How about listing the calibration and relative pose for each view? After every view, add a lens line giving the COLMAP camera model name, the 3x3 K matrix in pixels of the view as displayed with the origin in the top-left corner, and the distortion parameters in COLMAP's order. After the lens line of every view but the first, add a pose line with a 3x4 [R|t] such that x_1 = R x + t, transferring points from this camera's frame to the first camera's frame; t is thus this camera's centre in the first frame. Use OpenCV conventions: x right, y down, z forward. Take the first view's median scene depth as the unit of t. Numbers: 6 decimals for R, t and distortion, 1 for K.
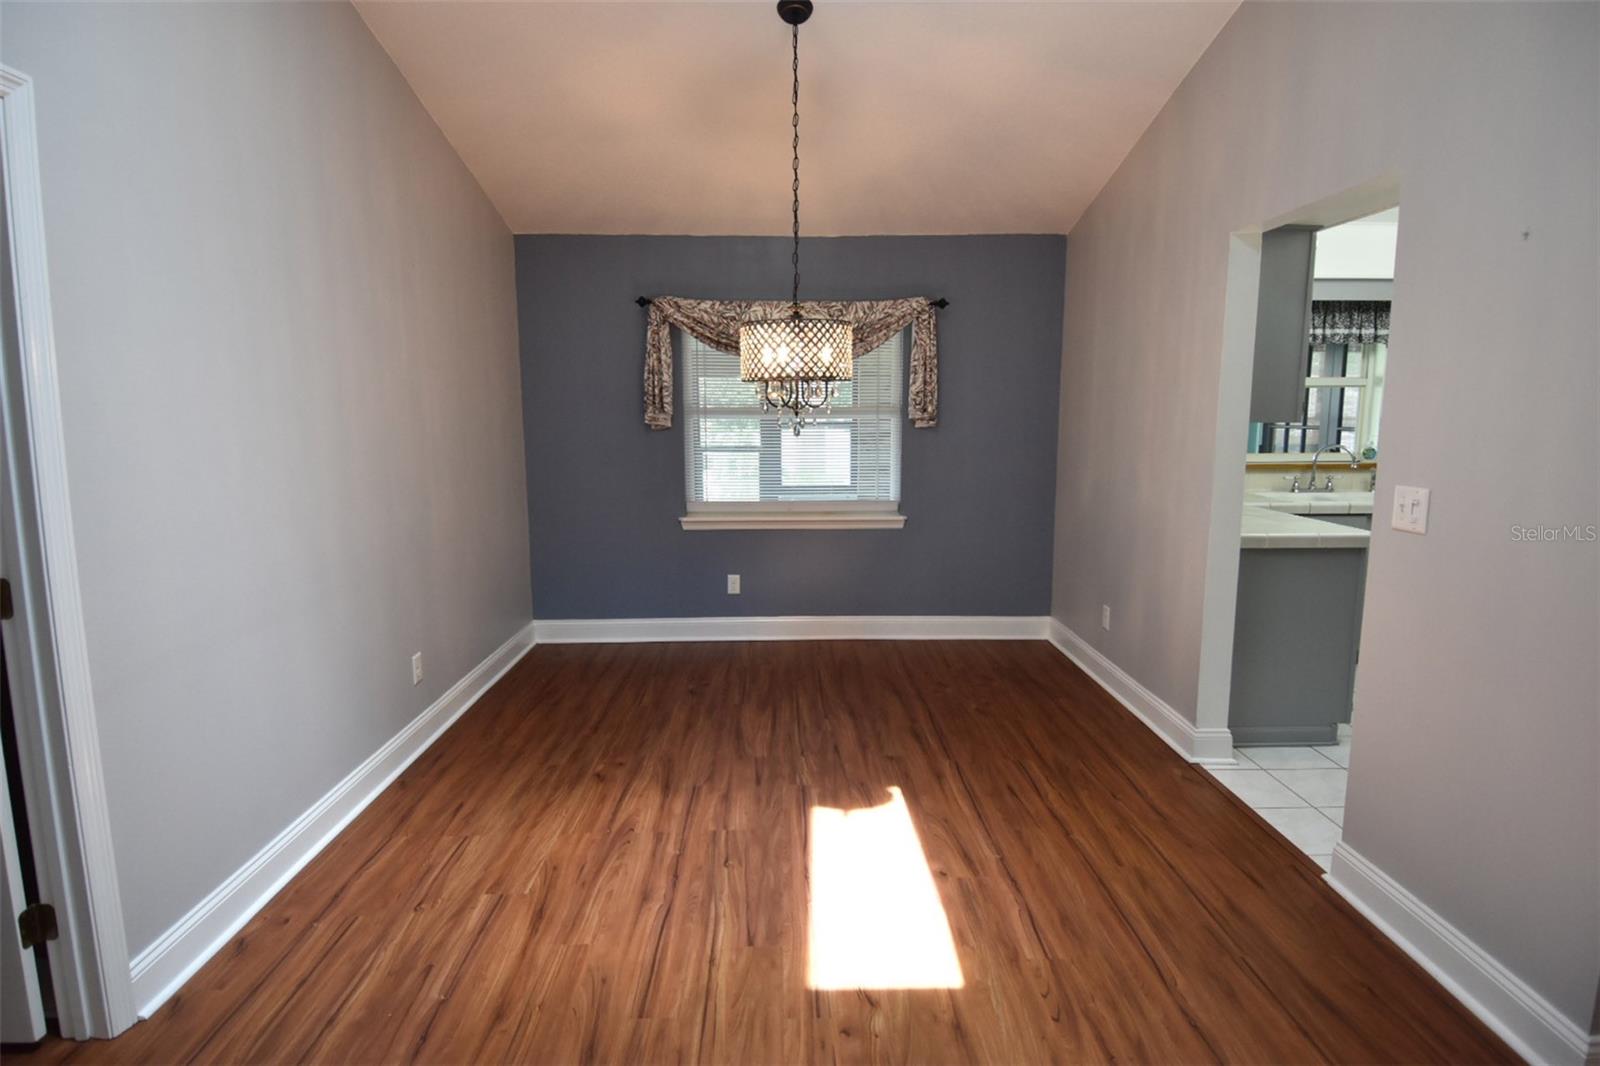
lens RADIAL K [[831.7, 0, 796.1], [0, 831.7, 523.3], [0, 0, 1]] dist [0.049220, -0.051907]
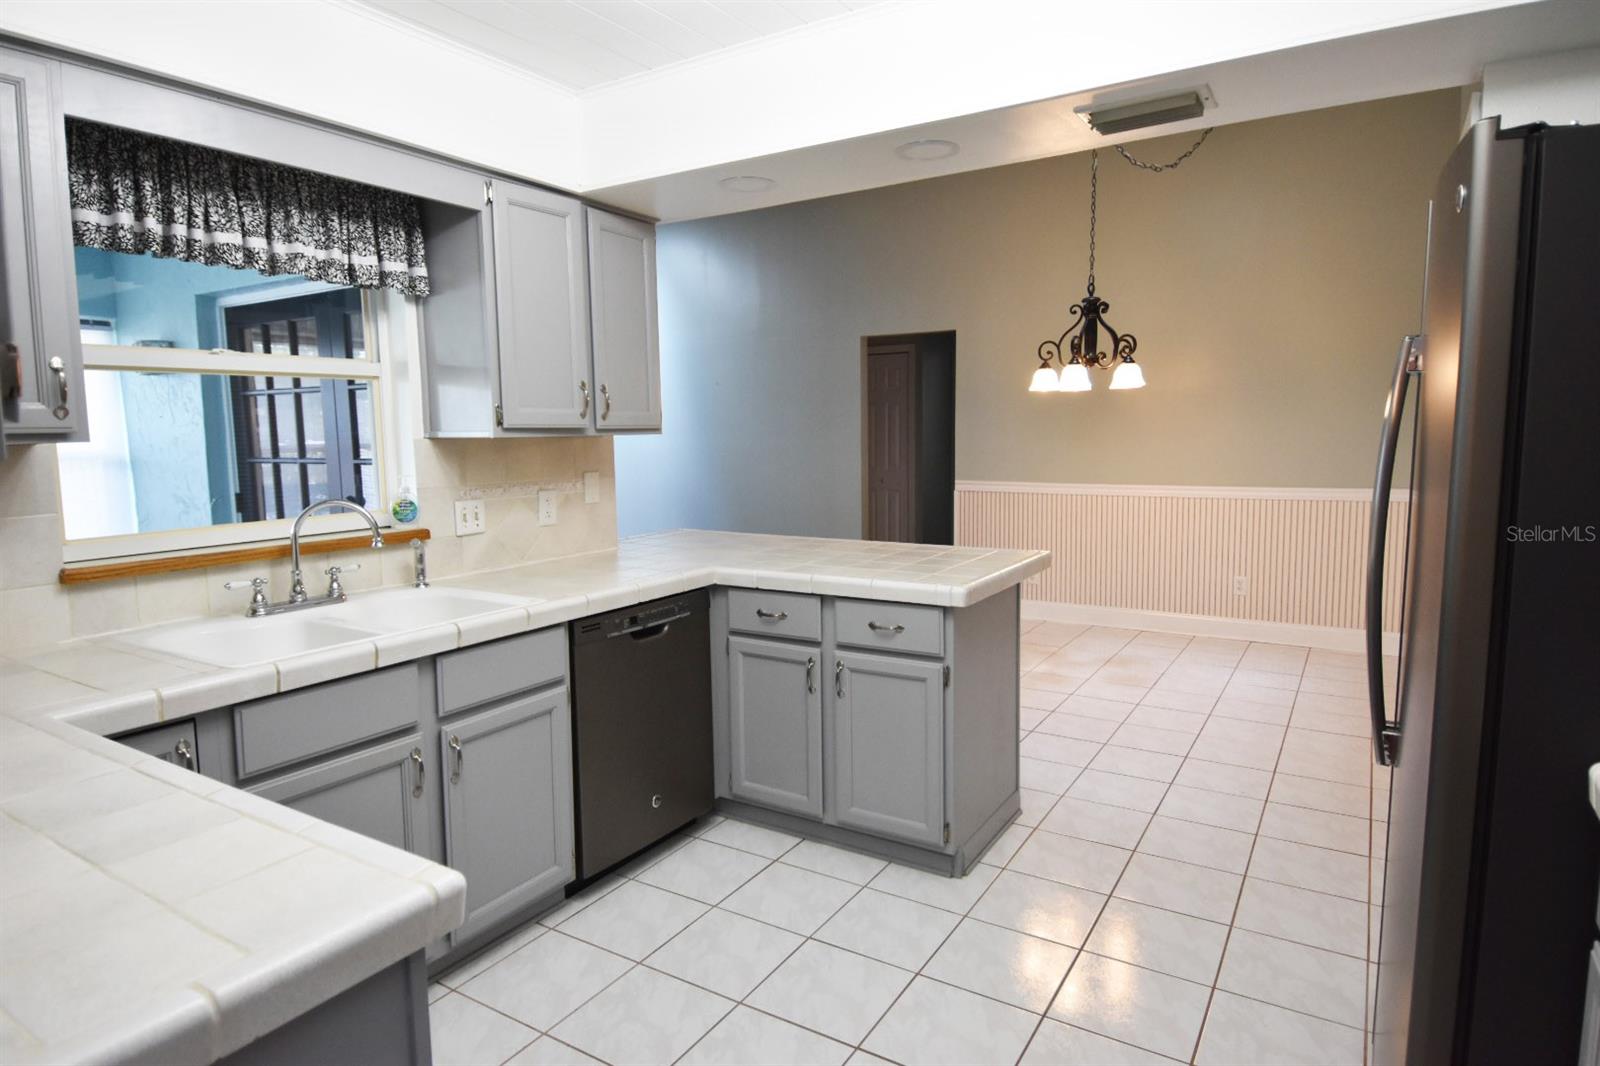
lens RADIAL K [[896.0, 0, 809.7], [0, 896.0, 527.2], [0, 0, 1]] dist [0.004956, 0.000677]
pose [[0.531212, -0.096495, 0.841726, 0.365926], [0.129480, 0.991069, 0.031902, -0.060023], [-0.837287, 0.092040, 0.538962, 0.521569]]
